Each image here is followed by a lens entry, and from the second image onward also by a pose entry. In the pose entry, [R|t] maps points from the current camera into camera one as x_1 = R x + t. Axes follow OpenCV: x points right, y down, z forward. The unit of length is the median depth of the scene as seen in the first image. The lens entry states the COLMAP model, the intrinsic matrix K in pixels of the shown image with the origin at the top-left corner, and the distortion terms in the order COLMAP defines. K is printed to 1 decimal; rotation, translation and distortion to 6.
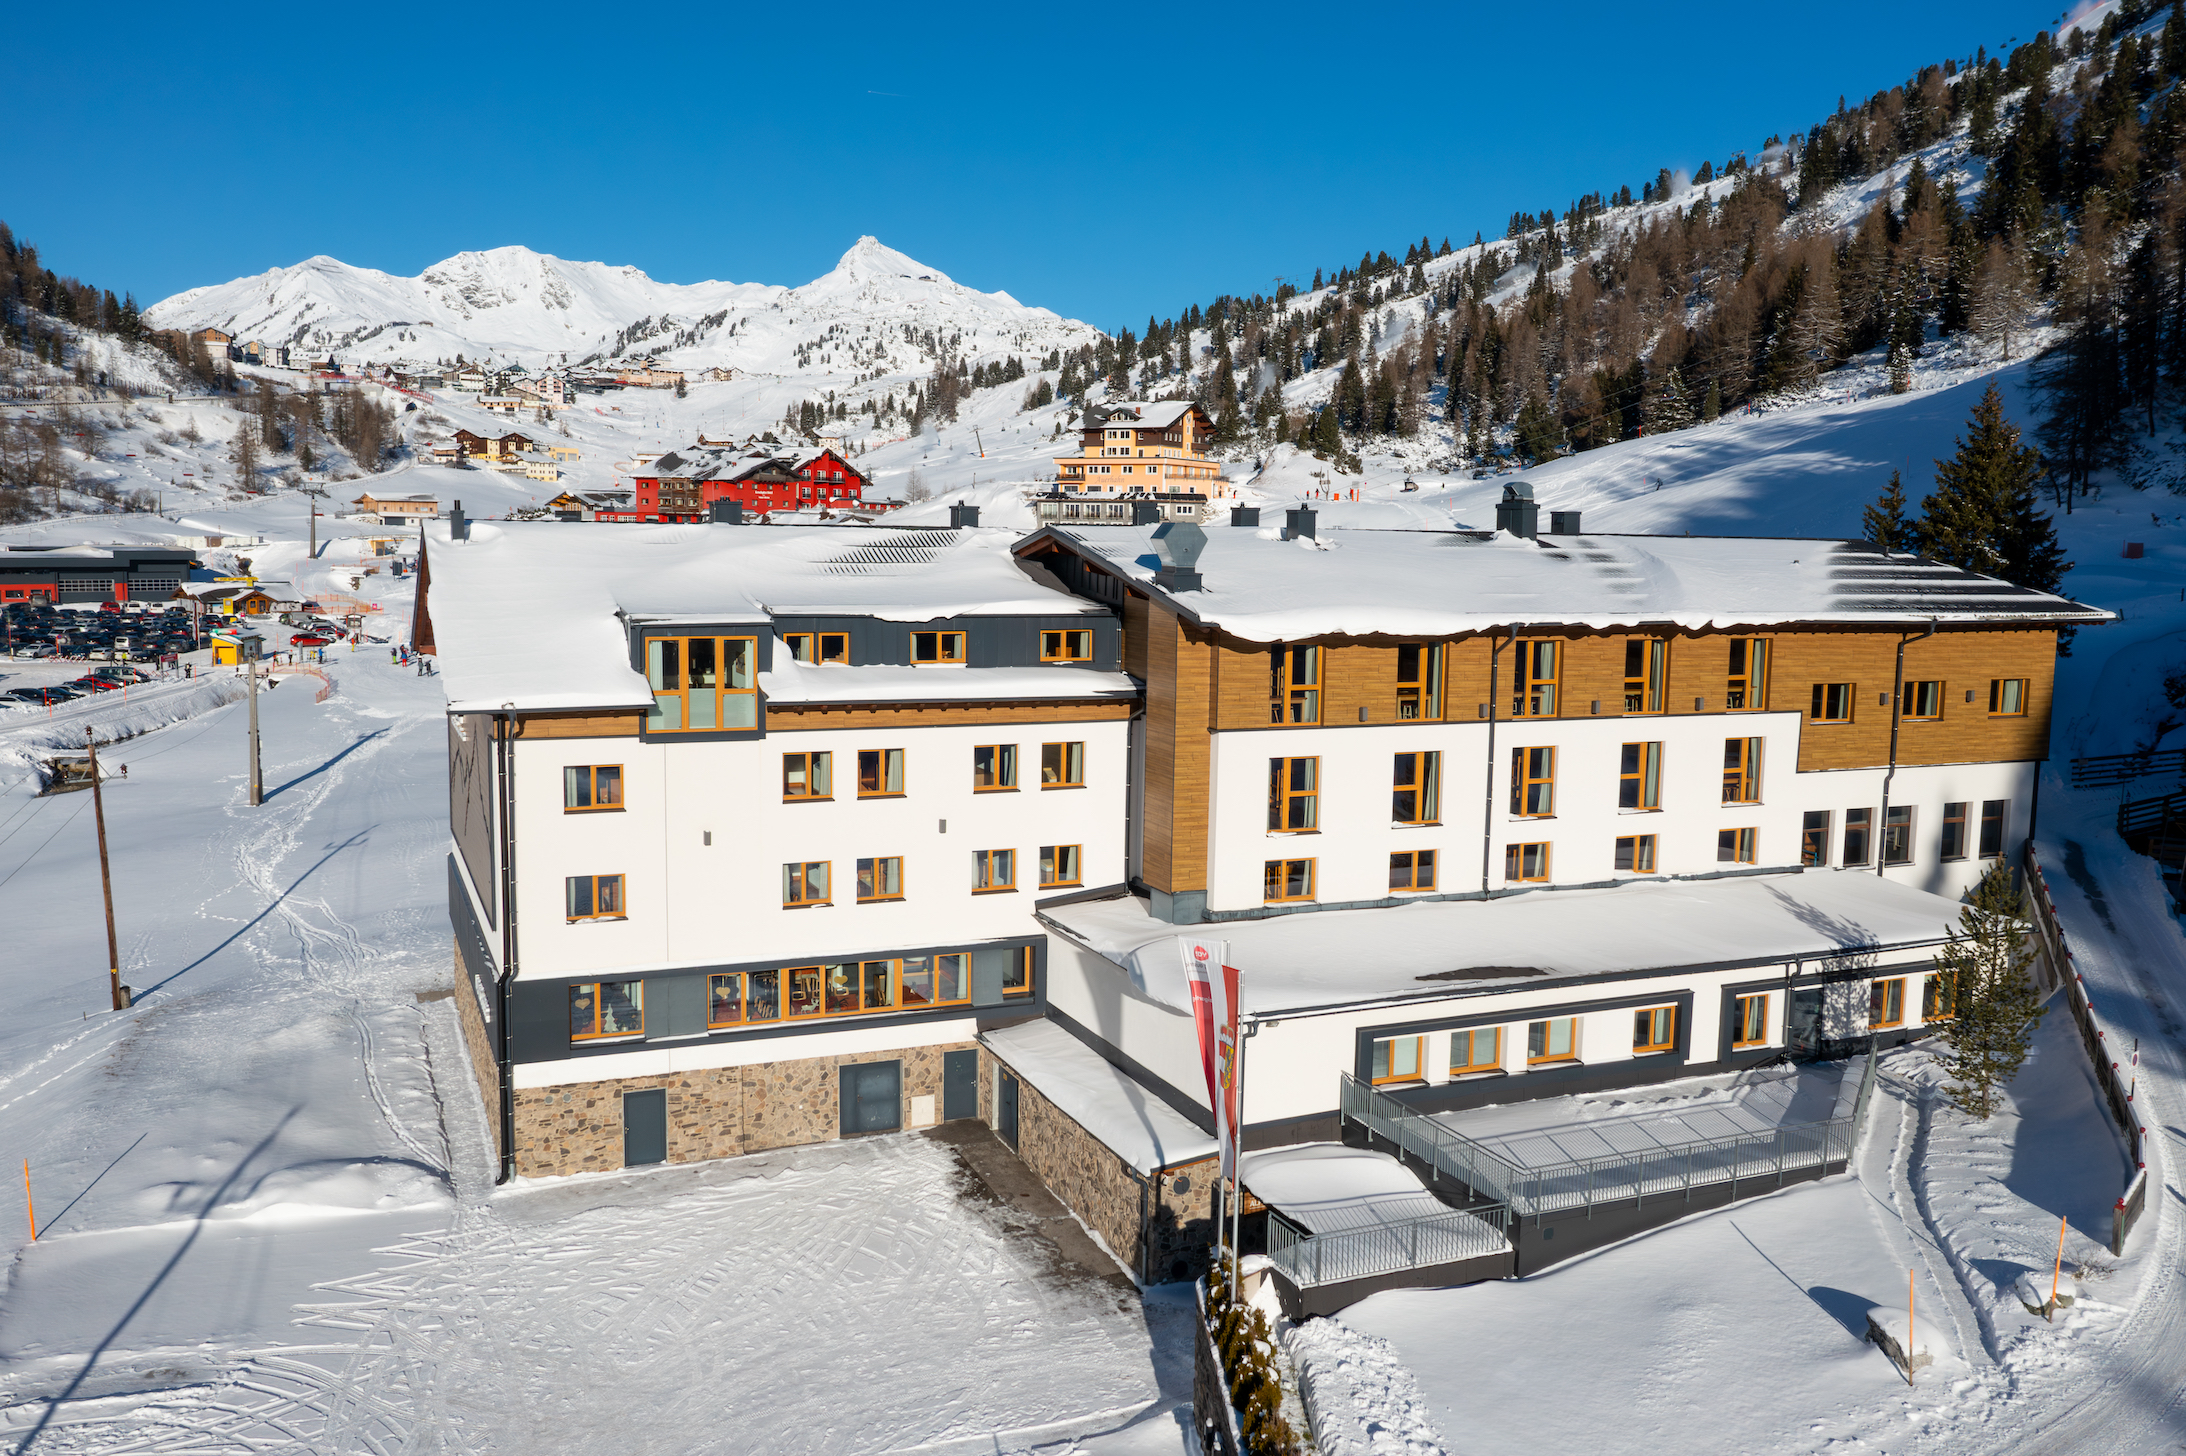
lens RADIAL K [[1734.0, 0, 1087.0], [0, 1734.0, 730.2], [0, 0, 1]] dist [-0.017279, 0.005759]
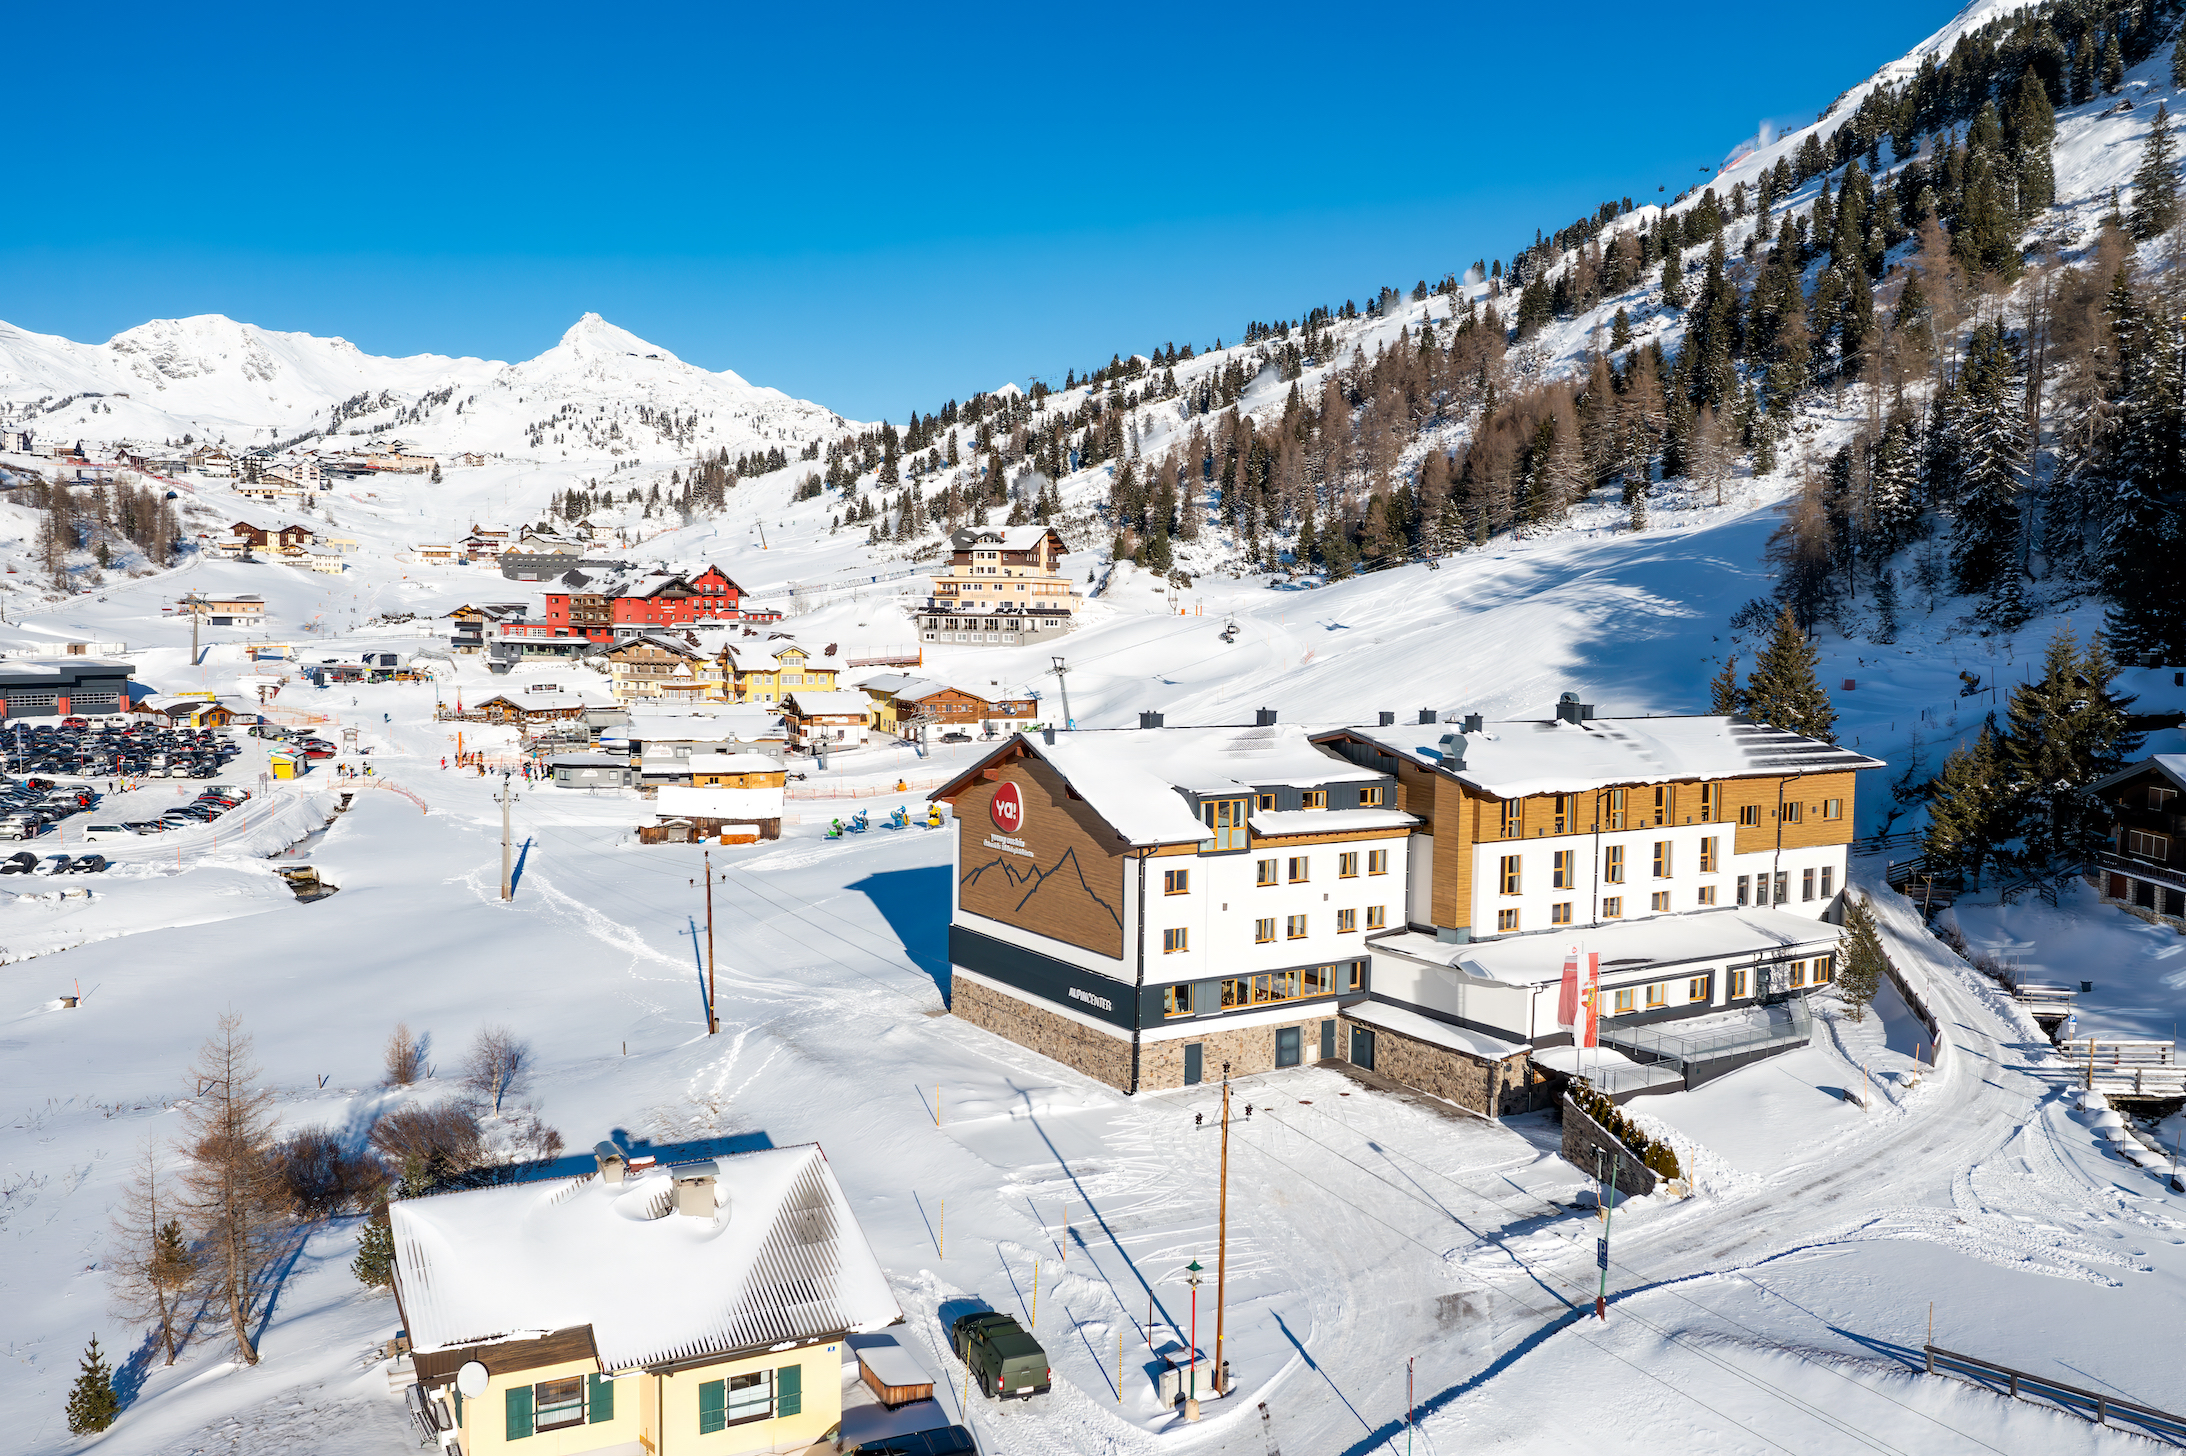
lens RADIAL K [[1729.4, 0, 1087.2], [0, 1729.4, 728.8], [0, 0, 1]] dist [-0.013423, 0.005628]
pose [[0.987165, -0.013950, 0.159095, -0.116351], [0.020826, 0.998916, -0.041637, -0.009855], [-0.158341, 0.044415, 0.986385, -0.147401]]
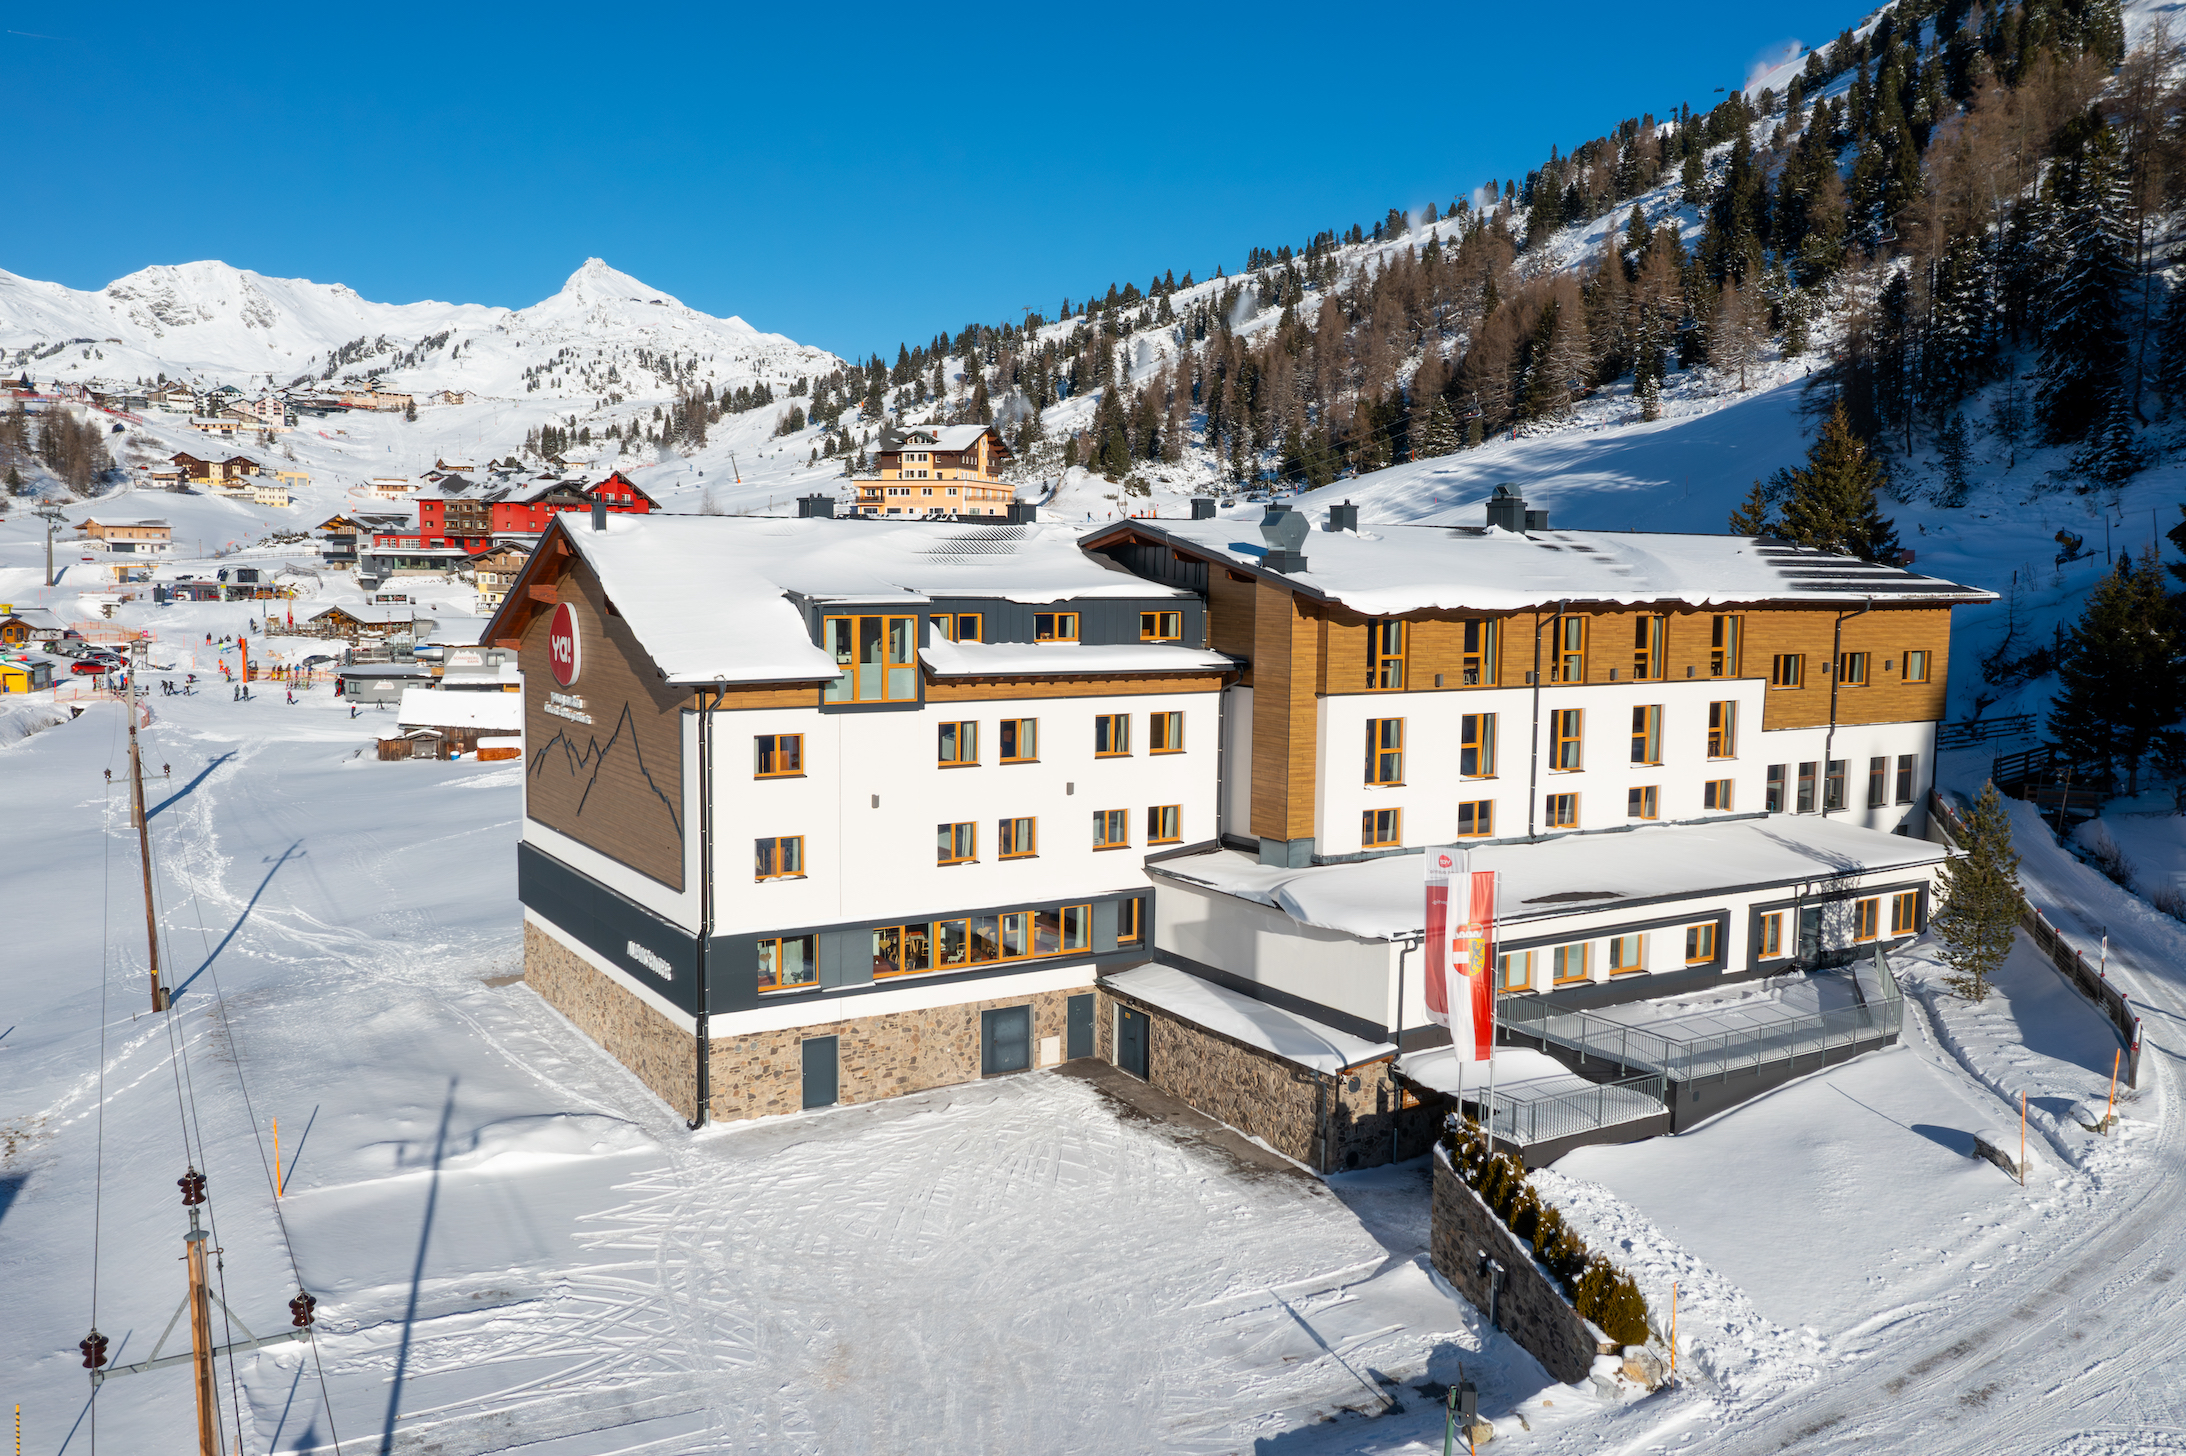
lens RADIAL K [[1733.1, 0, 1087.1], [0, 1733.1, 730.4], [0, 0, 1]] dist [-0.011772, 0.008498]
pose [[0.988667, -0.019382, 0.148868, -0.043636], [0.021700, 0.999667, -0.013956, 0.006302], [-0.148548, 0.017028, 0.988759, -0.016529]]
